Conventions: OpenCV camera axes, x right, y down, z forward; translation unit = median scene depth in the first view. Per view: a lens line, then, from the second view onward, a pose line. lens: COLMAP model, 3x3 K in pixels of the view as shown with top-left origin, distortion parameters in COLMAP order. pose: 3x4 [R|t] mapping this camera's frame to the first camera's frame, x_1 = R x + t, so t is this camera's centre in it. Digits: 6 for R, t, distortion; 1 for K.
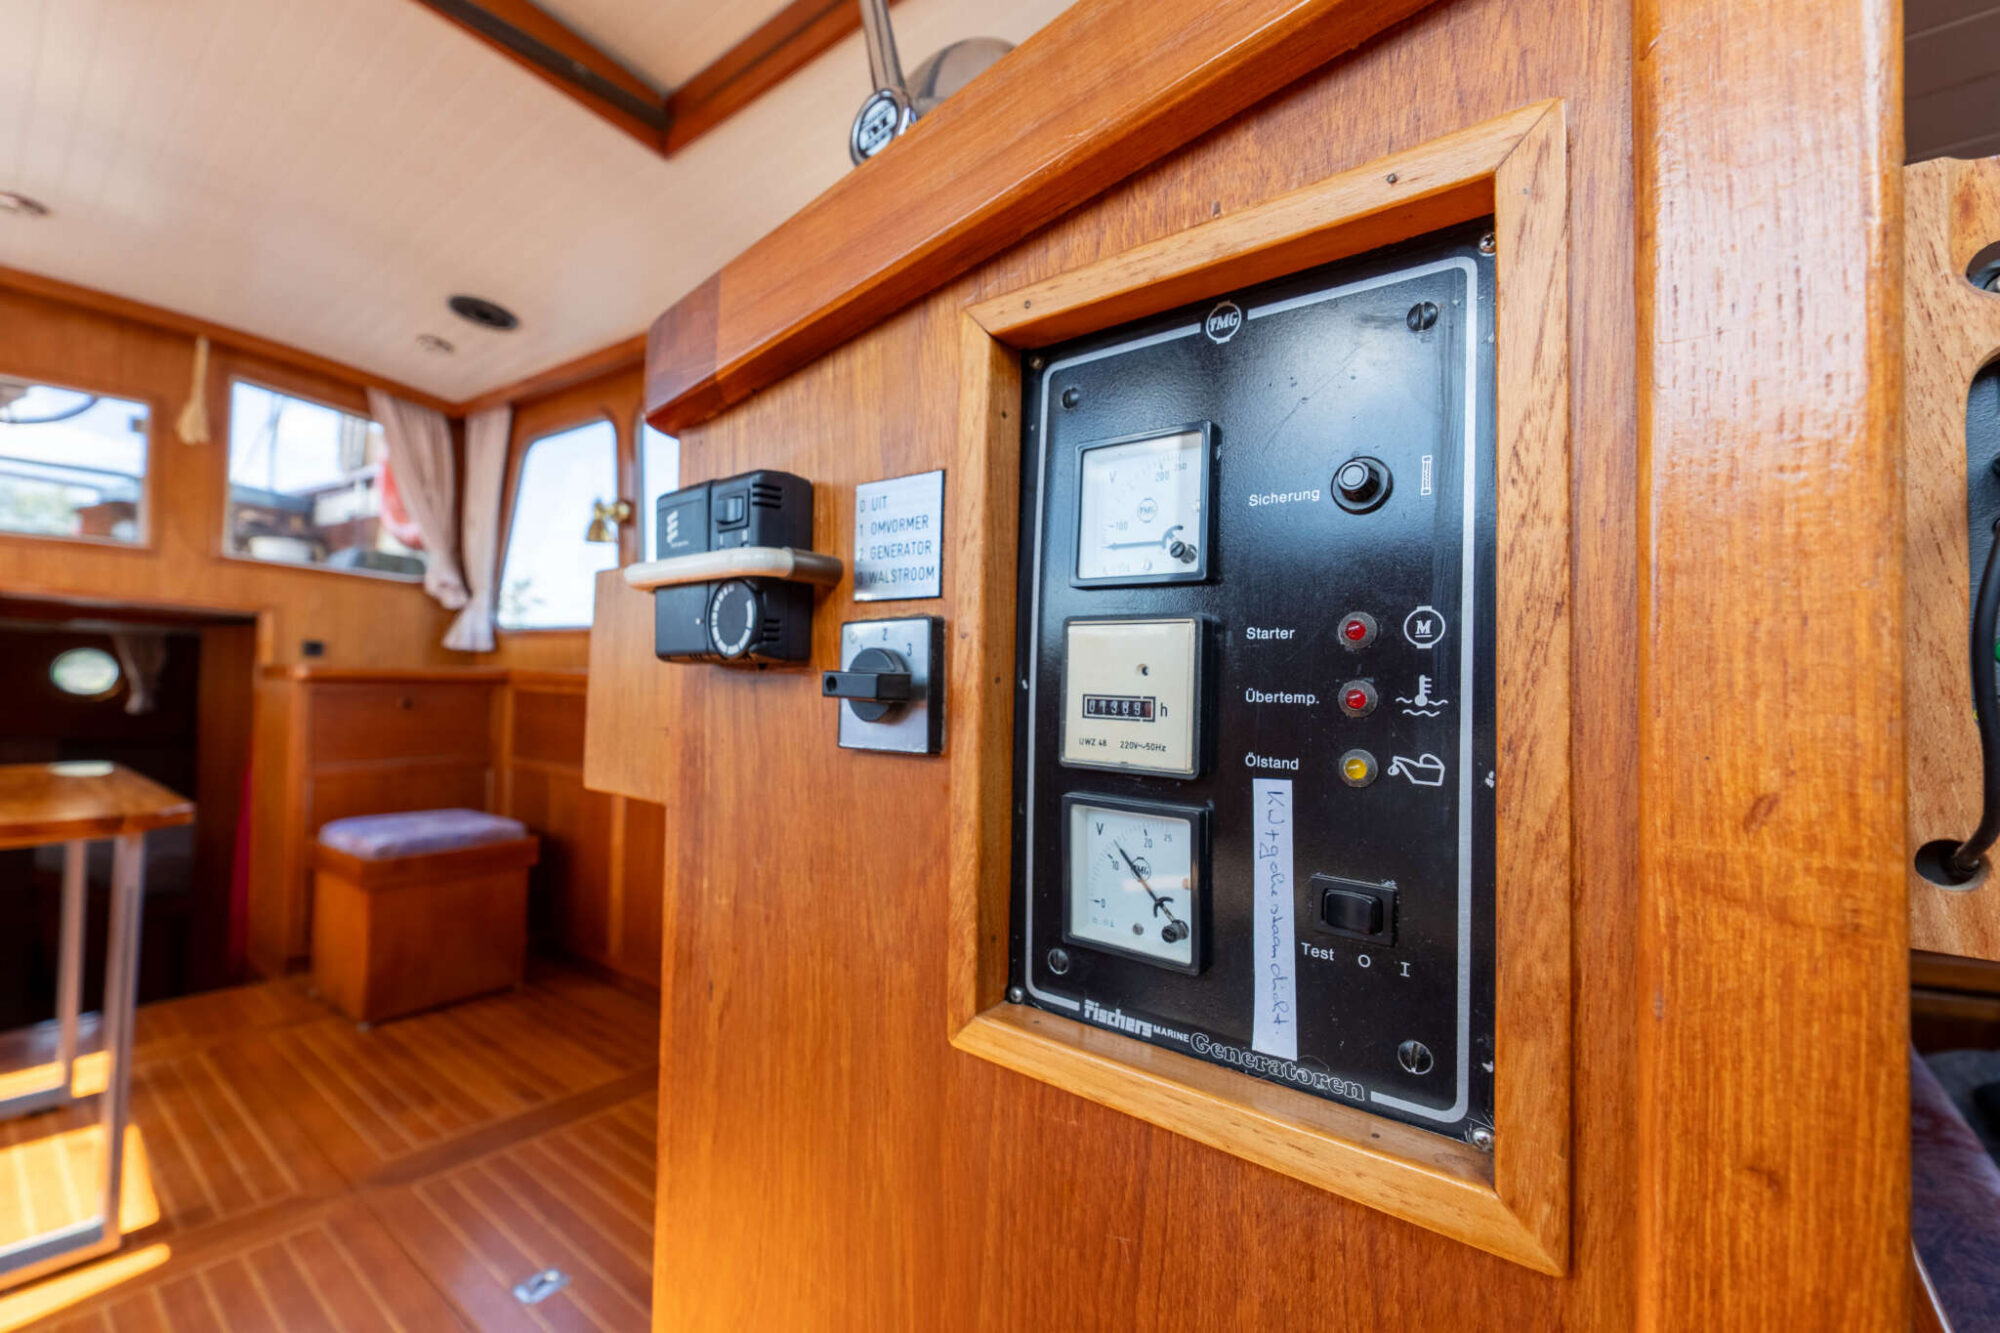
lens RADIAL K [[841.6, 0, 1000.8], [0, 841.6, 665.1], [0, 0, 1]] dist [-0.003301, -0.000798]
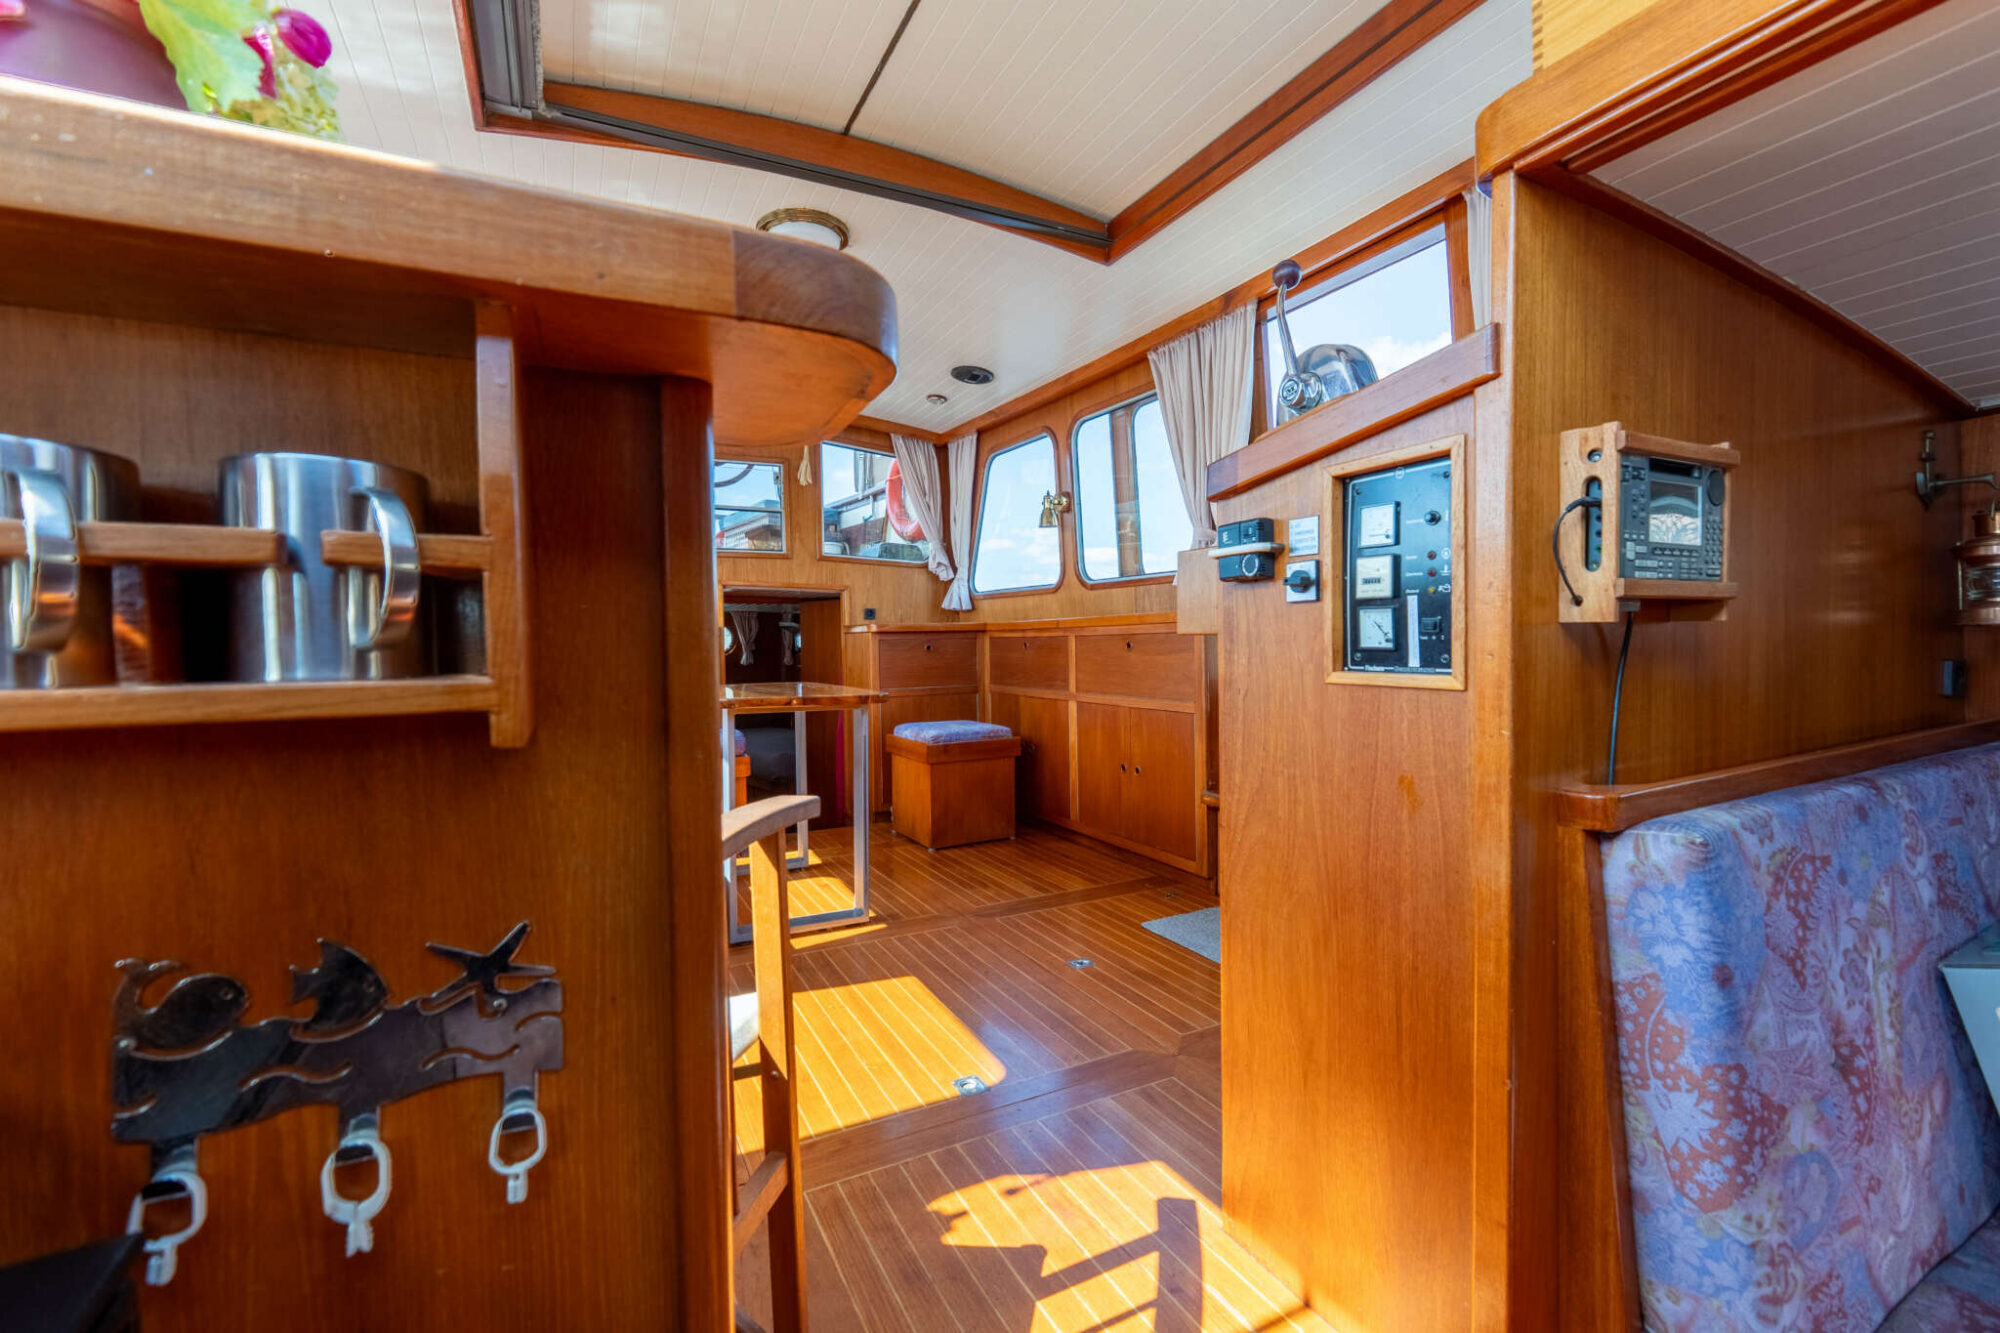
lens RADIAL K [[841.6, 0, 1001.8], [0, 841.6, 659.9], [0, 0, 1]] dist [-0.003301, -0.000798]
pose [[0.910189, -0.023049, -0.413552, 0.022700], [0.042210, 0.998414, 0.037255, 0.023709], [0.412038, -0.051366, 0.909718, -0.376380]]
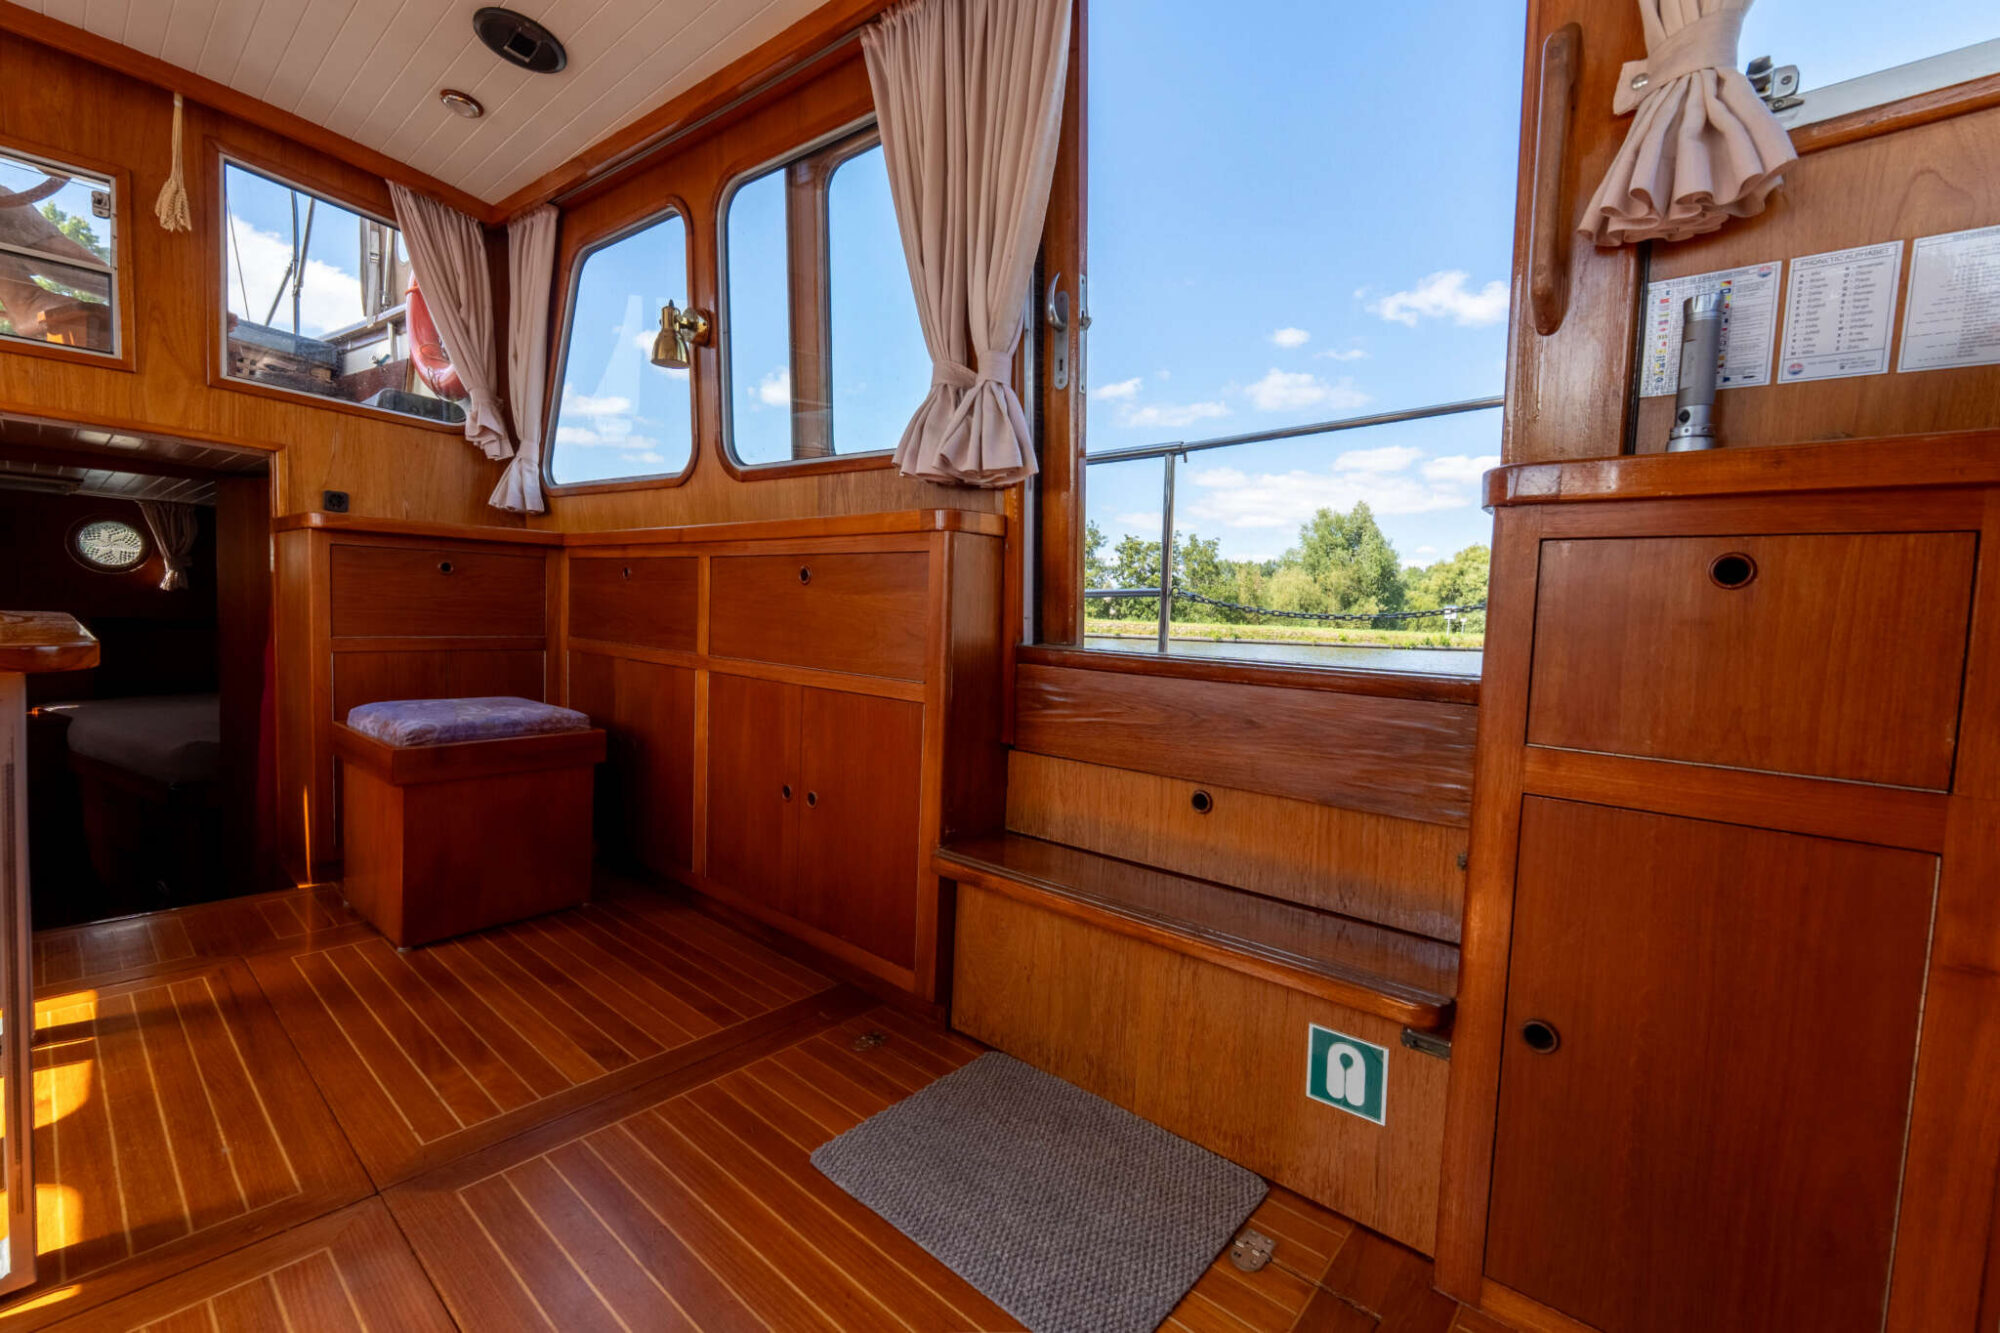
lens RADIAL K [[841.6, 0, 1002.0], [0, 841.6, 664.4], [0, 0, 1]] dist [-0.003301, -0.000798]
pose [[0.998654, 0.026359, -0.044669, -0.155558], [-0.022270, 0.995723, 0.089670, 0.072798], [0.046842, -0.088555, 0.994969, 0.252476]]
